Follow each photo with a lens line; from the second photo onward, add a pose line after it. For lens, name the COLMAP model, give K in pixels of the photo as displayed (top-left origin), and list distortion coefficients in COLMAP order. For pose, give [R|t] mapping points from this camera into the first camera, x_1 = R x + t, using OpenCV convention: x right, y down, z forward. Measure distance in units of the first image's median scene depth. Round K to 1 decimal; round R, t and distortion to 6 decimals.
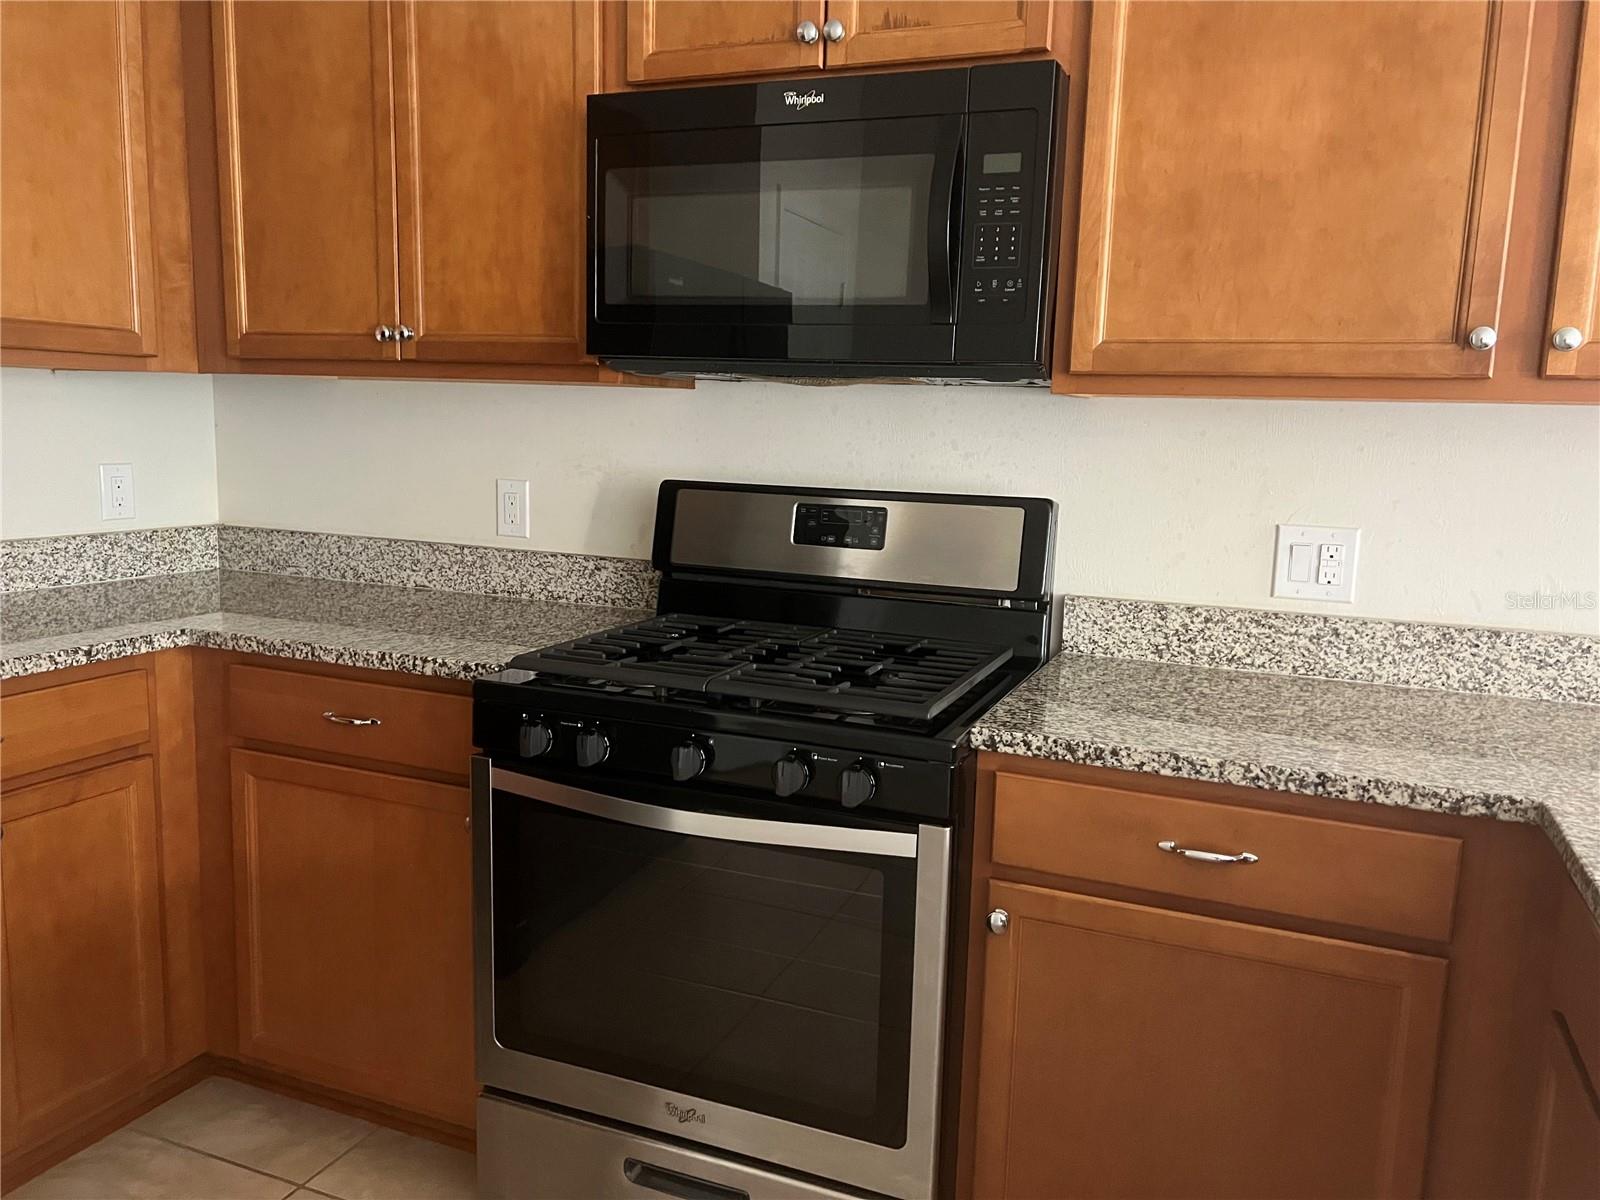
lens RADIAL K [[1199.6, 0, 802.6], [0, 1199.6, 597.2], [0, 0, 1]] dist [0.044670, -0.052219]
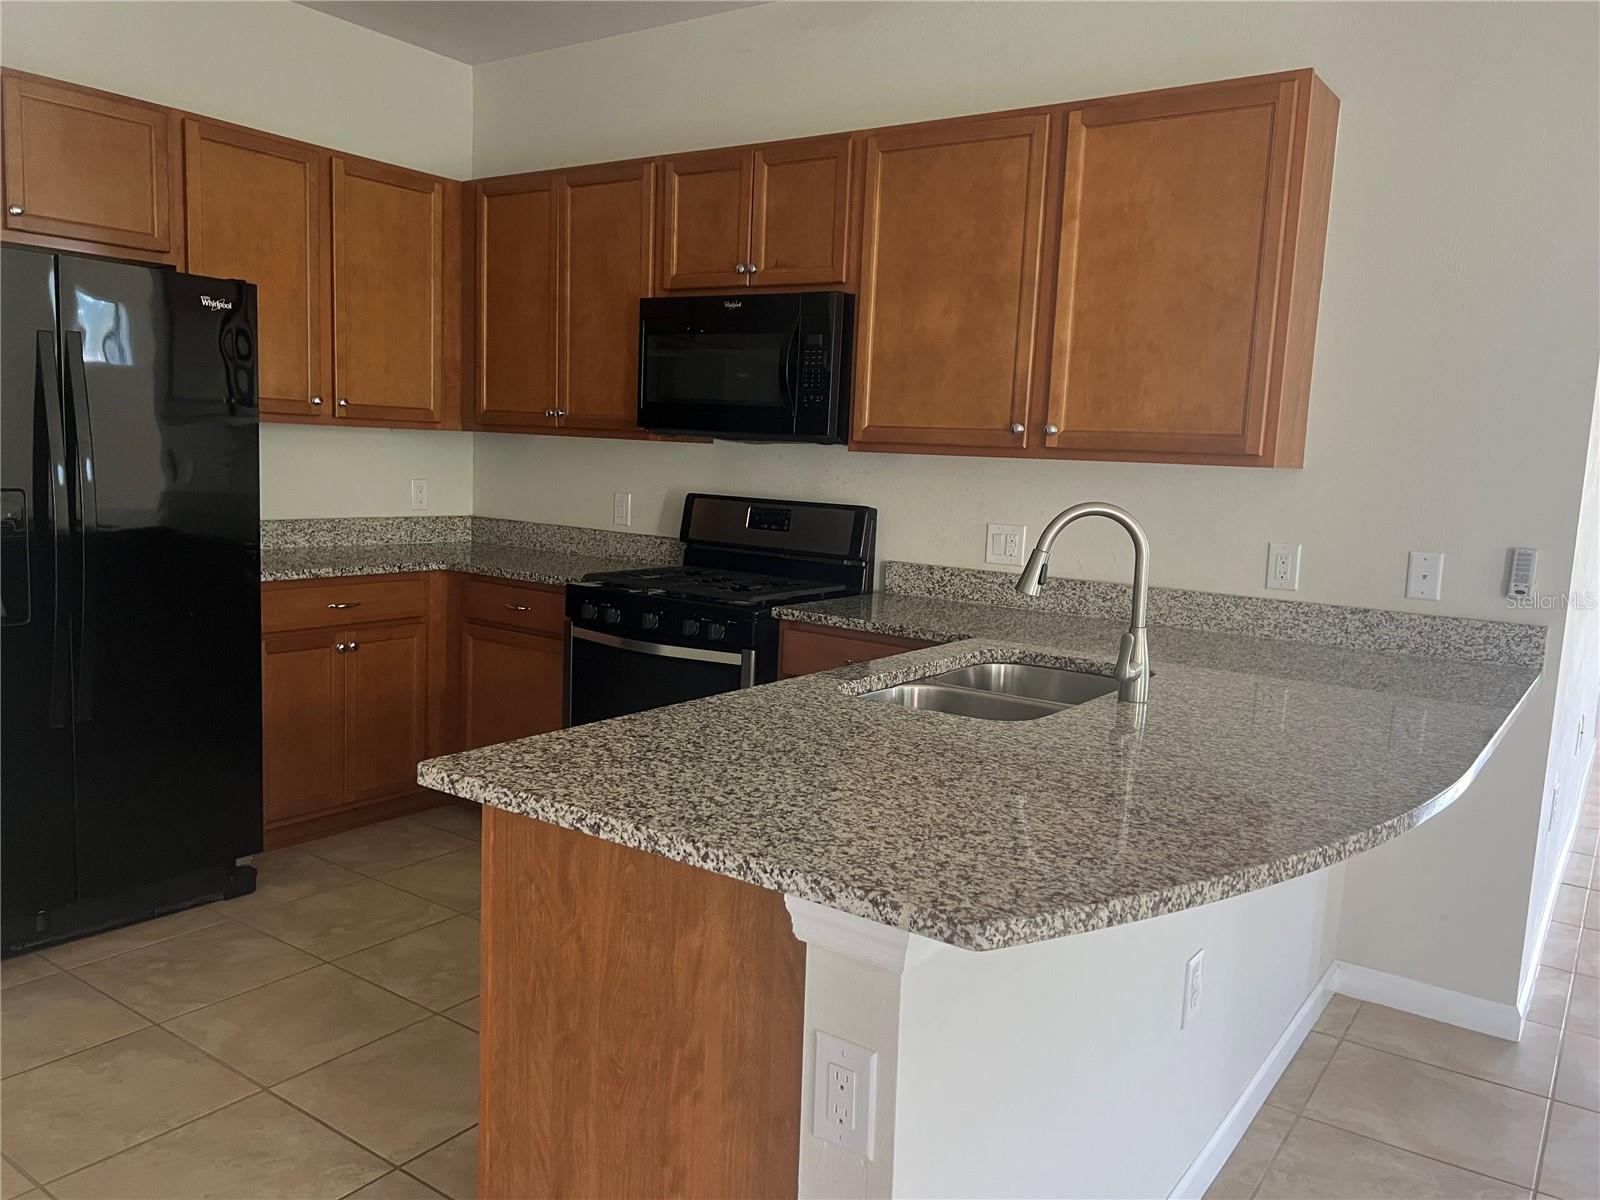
lens RADIAL K [[1199.6, 0, 796.8], [0, 1199.6, 600.4], [0, 0, 1]] dist [0.044670, -0.052219]
pose [[0.975175, 0.042173, -0.217382, 0.524728], [-0.048081, 0.998602, -0.021957, 0.114484], [0.216152, 0.031864, 0.975840, -0.866234]]
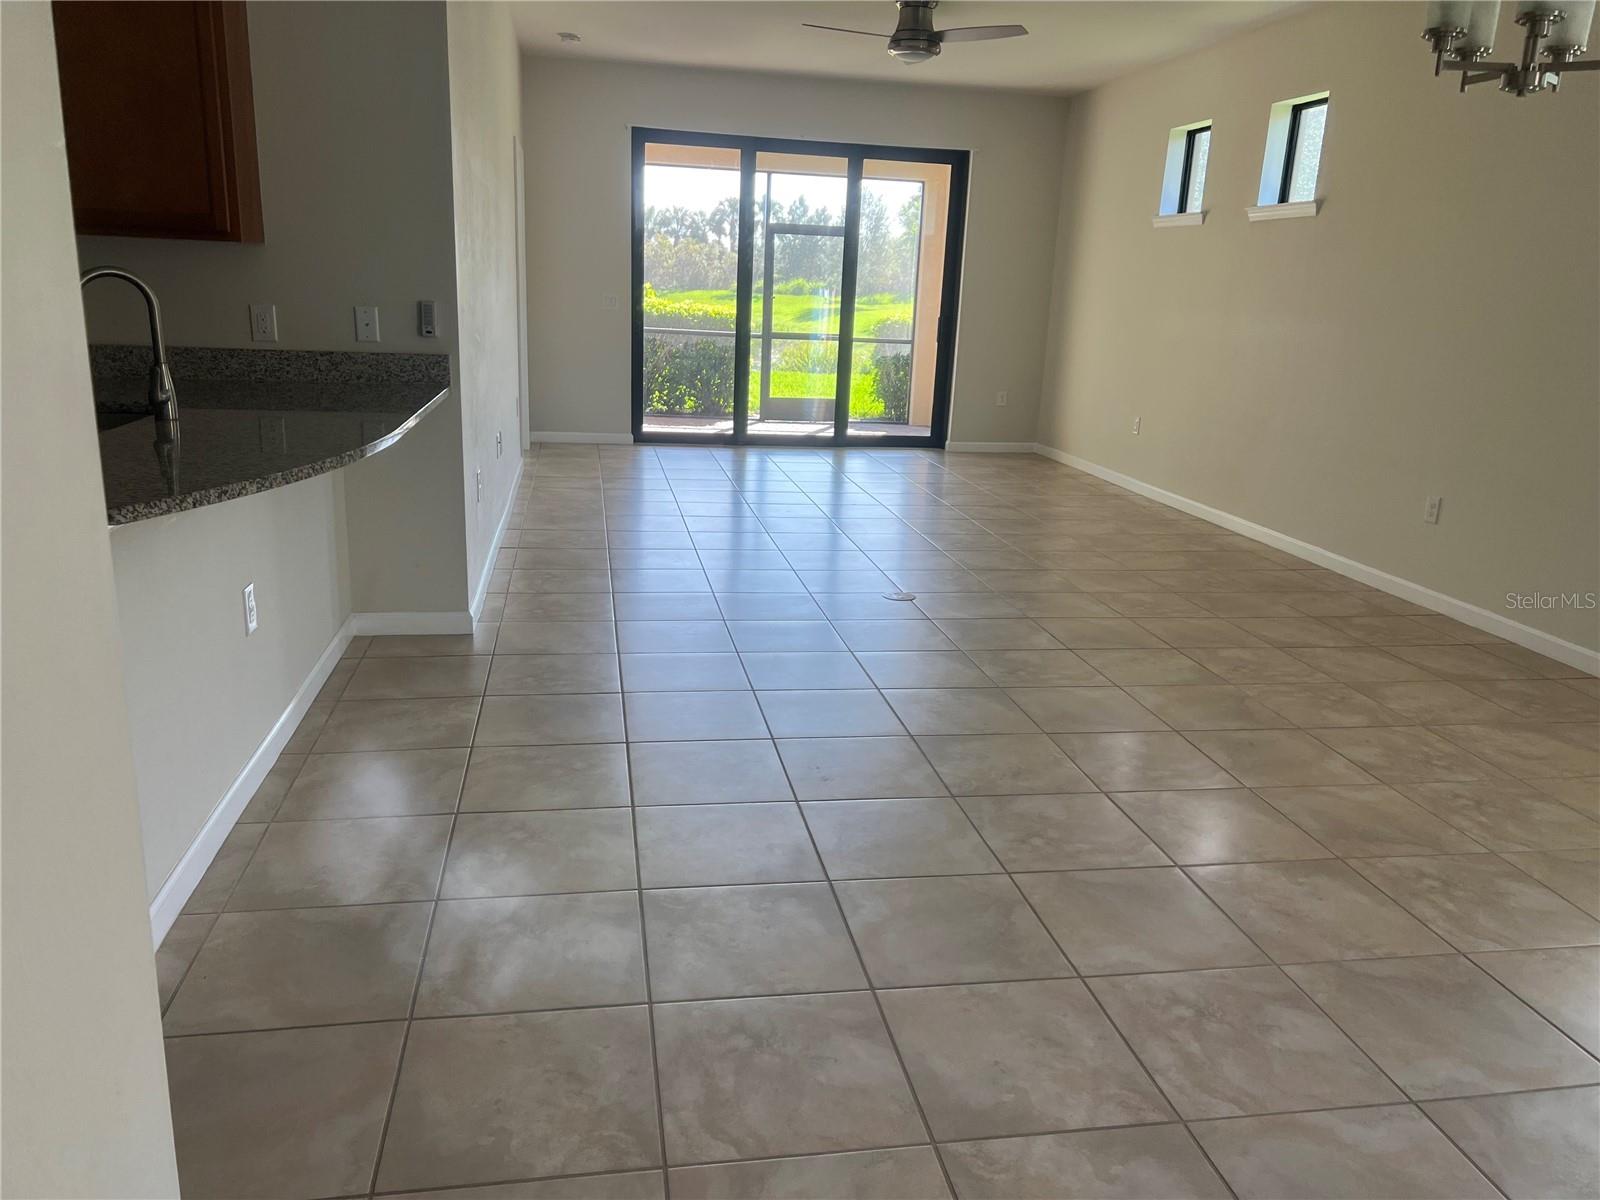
lens RADIAL K [[1199.6, 0, 811.5], [0, 1199.6, 607.6], [0, 0, 1]] dist [0.044670, -0.052219]
pose [[0.837806, -0.136138, 0.528722, 0.429524], [0.059880, 0.985483, 0.158862, 0.211692], [-0.542674, -0.101436, 0.833796, -1.448076]]
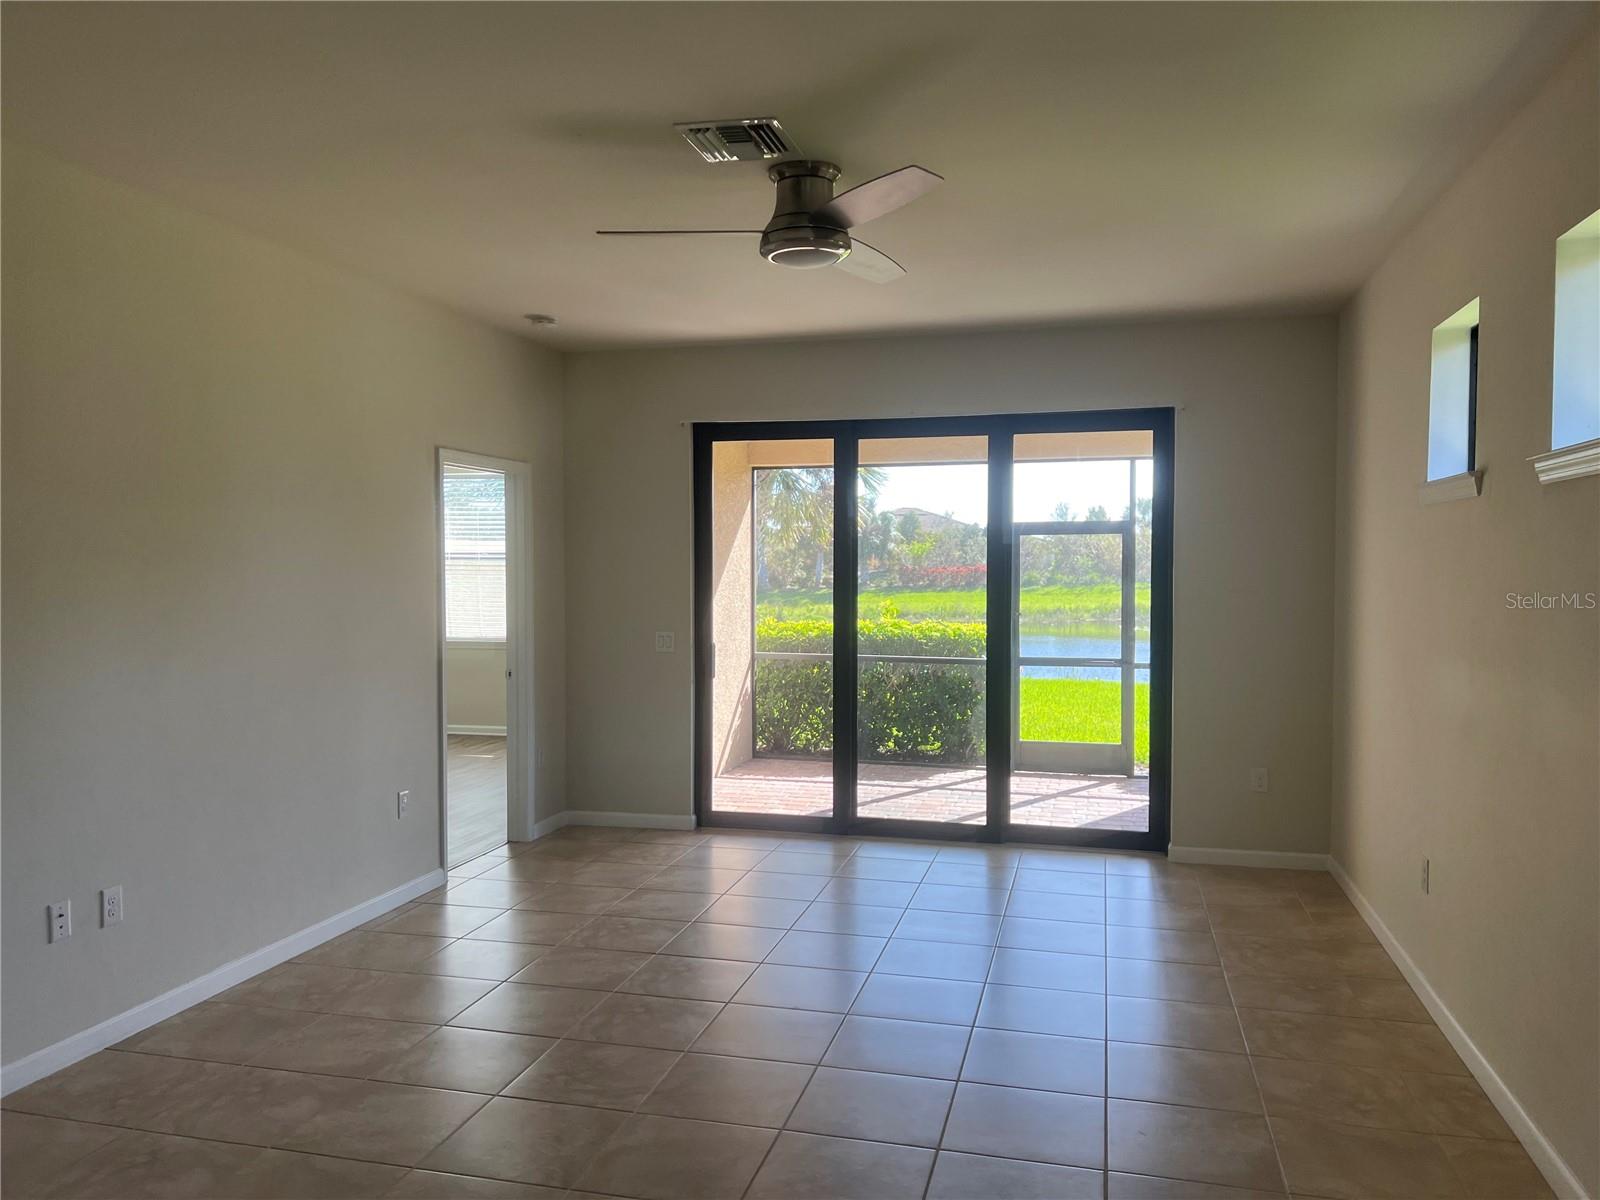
lens RADIAL K [[1199.6, 0, 784.2], [0, 1199.6, 599.7], [0, 0, 1]] dist [0.044670, -0.052219]
pose [[0.989210, -0.034898, 0.142284, 2.320397], [0.050696, 0.992752, -0.108963, 0.007912], [-0.137450, 0.115001, 0.983810, -0.484045]]
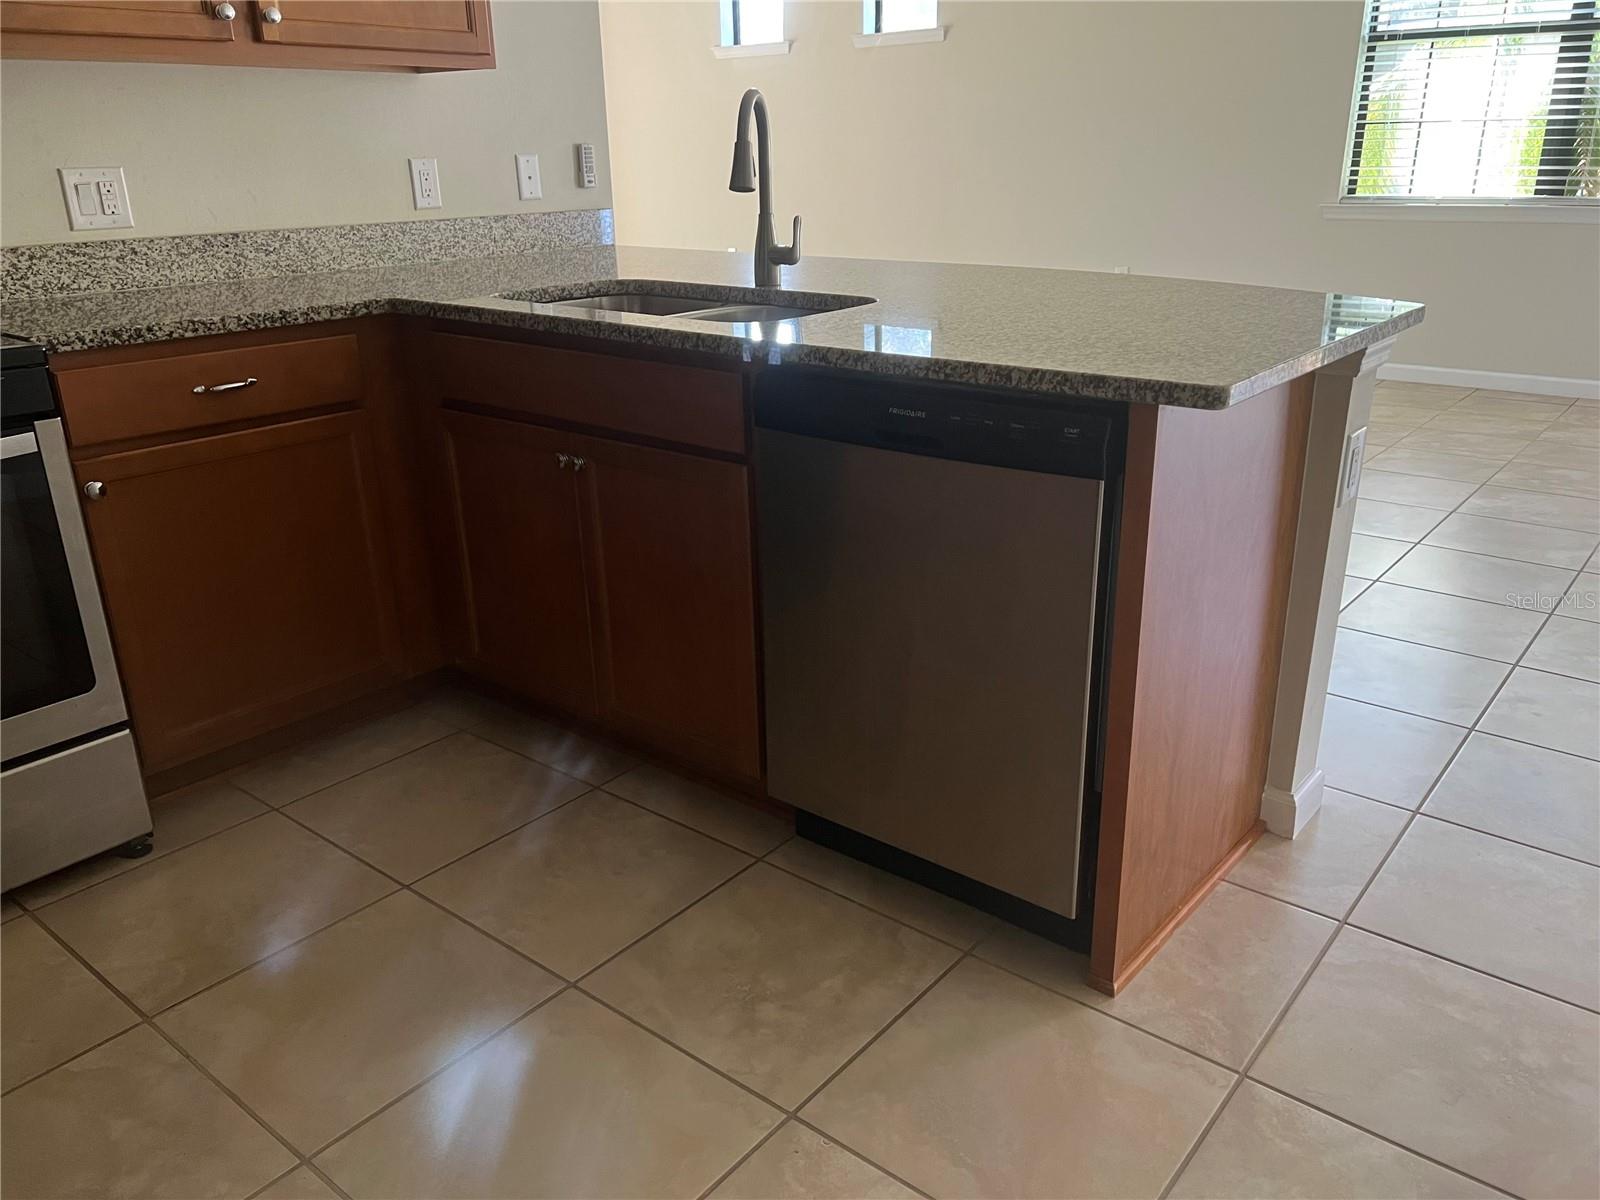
lens RADIAL K [[1199.6, 0, 806.9], [0, 1199.6, 592.8], [0, 0, 1]] dist [0.044670, -0.052219]
pose [[0.280614, -0.363825, 0.888193, -0.652523], [0.161468, 0.930080, 0.329969, 0.058346], [-0.946141, 0.050821, 0.319740, -0.085926]]
